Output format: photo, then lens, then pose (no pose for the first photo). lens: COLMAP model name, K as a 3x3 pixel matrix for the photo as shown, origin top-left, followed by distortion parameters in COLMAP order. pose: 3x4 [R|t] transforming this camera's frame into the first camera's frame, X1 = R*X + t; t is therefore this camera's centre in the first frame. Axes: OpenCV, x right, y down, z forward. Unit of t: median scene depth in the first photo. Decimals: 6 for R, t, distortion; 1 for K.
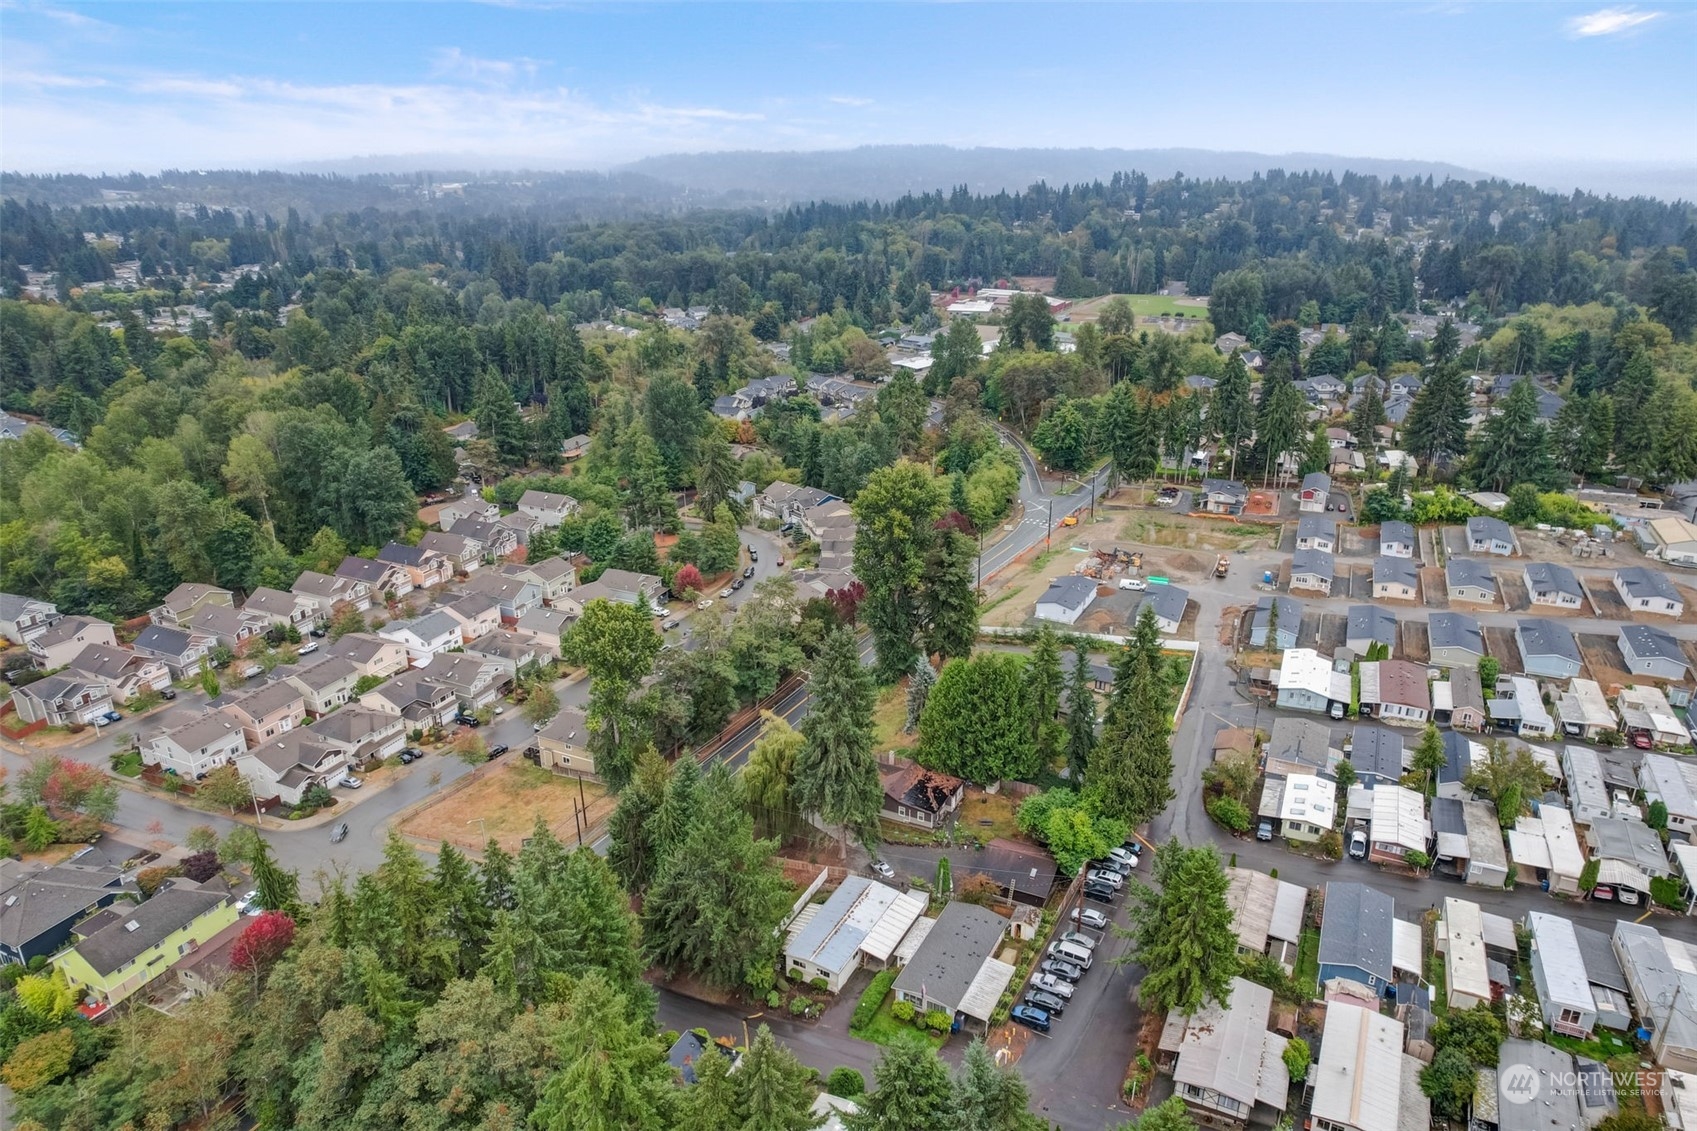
lens RADIAL K [[1101.3, 0, 848.5], [0, 1101.3, 565.5], [0, 0, 1]] dist [-0.074730, 0.066393]
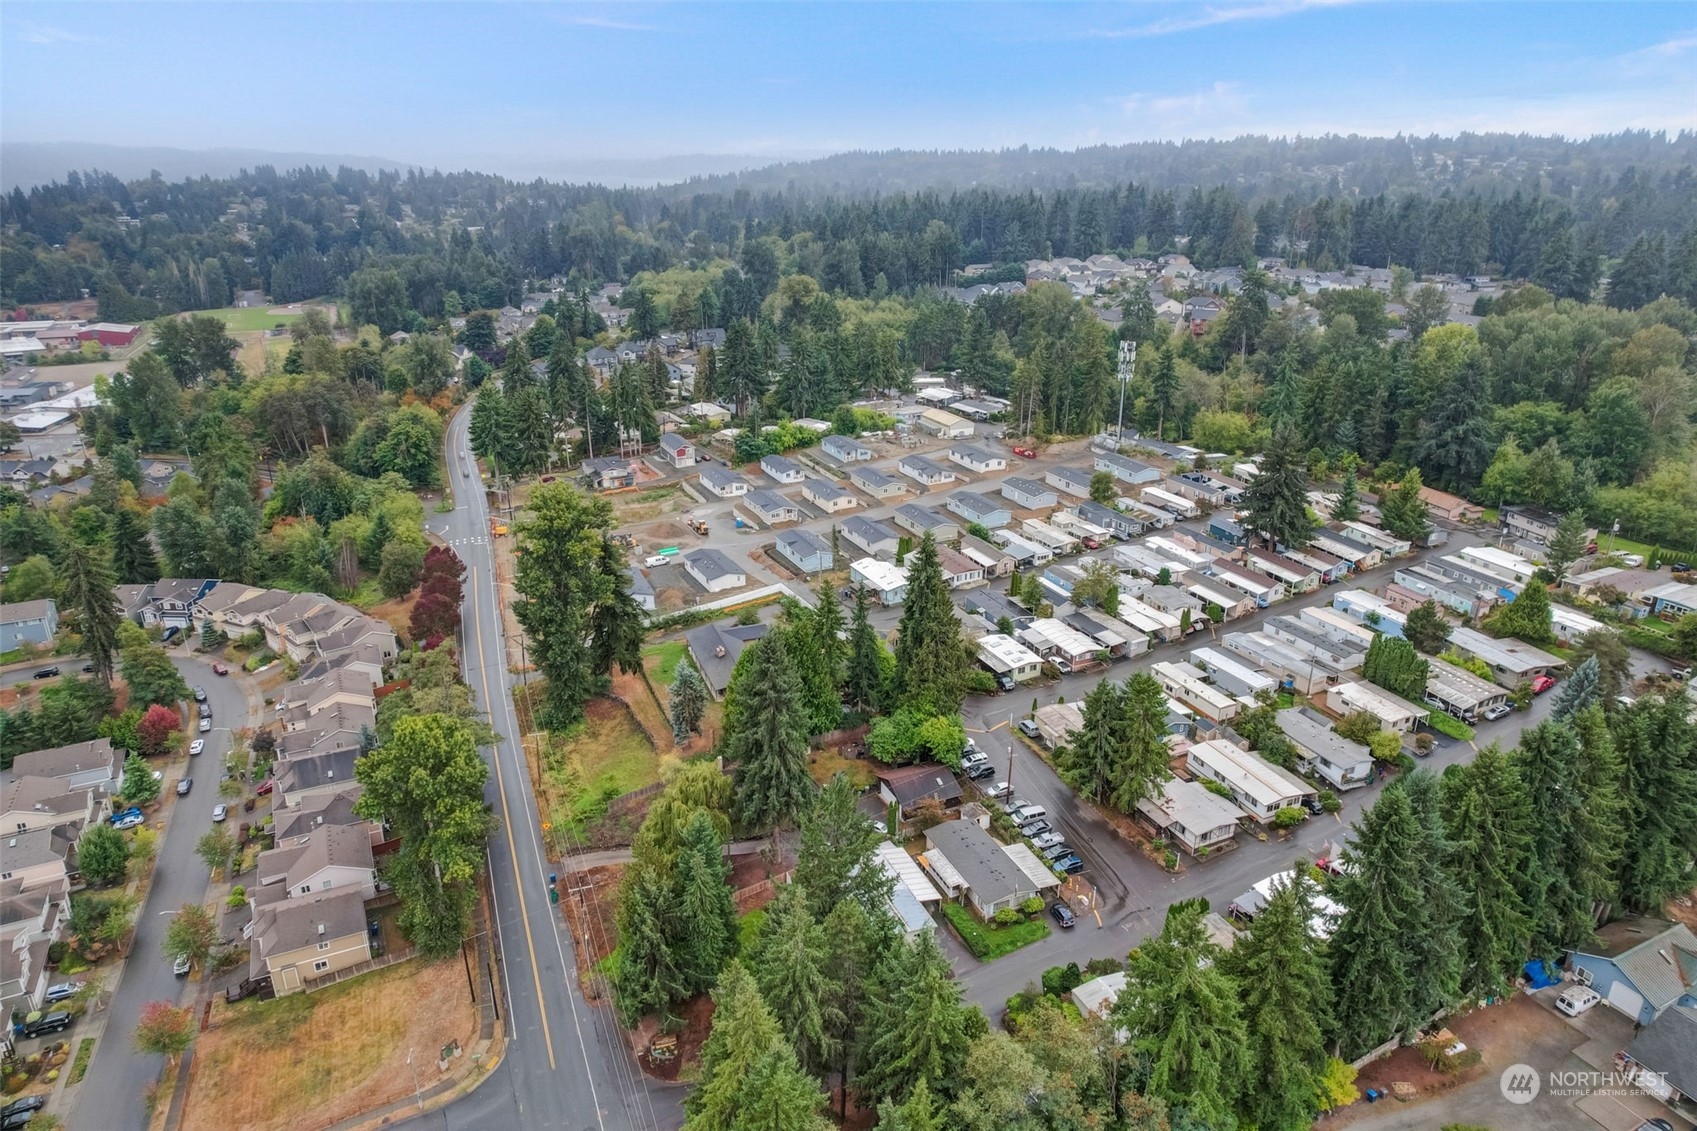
lens RADIAL K [[1101.3, 0, 848.5], [0, 1101.3, 565.5], [0, 0, 1]] dist [-0.074730, 0.066393]
pose [[0.620512, -0.275068, 0.734372, -0.525141], [0.271783, 0.953857, 0.127634, -0.082676], [-0.735594, 0.120392, 0.666638, 0.222453]]
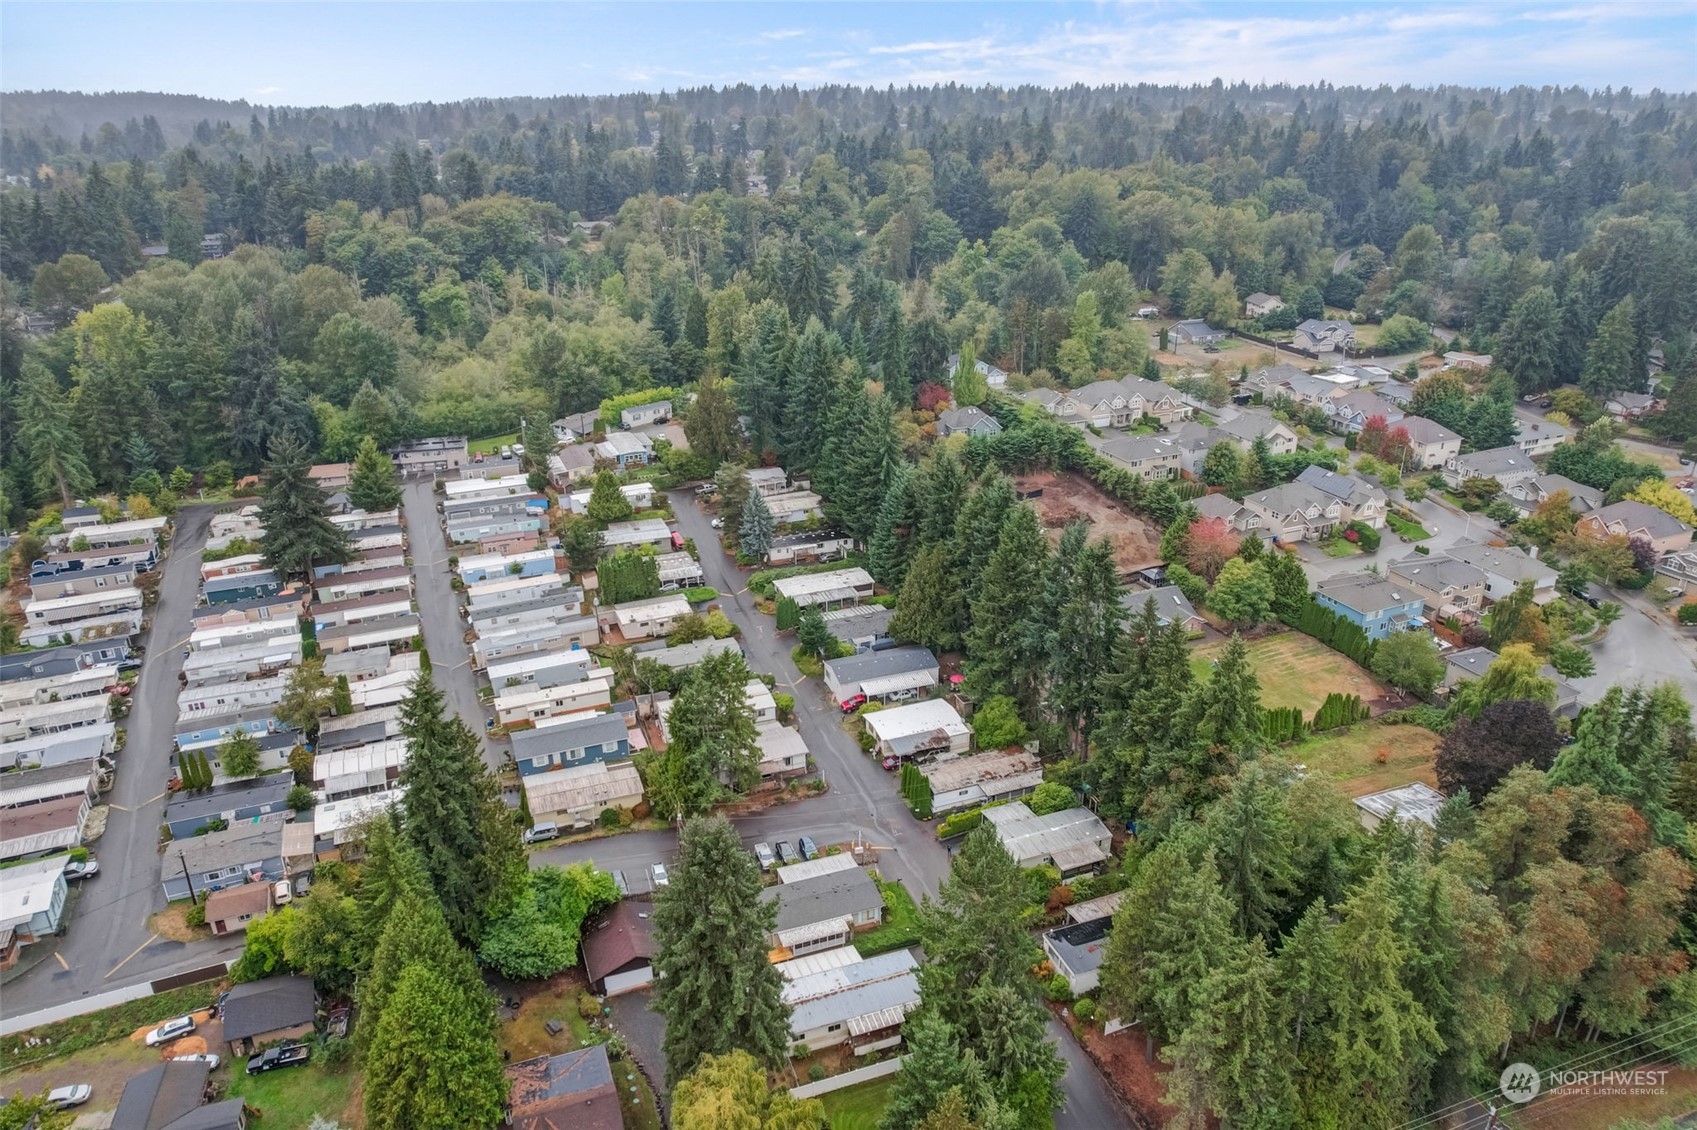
lens RADIAL K [[1101.3, 0, 848.5], [0, 1101.3, 565.0], [0, 0, 1]] dist [-0.074730, 0.066393]
pose [[-0.750209, -0.253054, 0.610860, -0.345013], [0.240135, 0.756506, 0.608304, -0.345858], [-0.616053, 0.603044, -0.506770, 0.916121]]
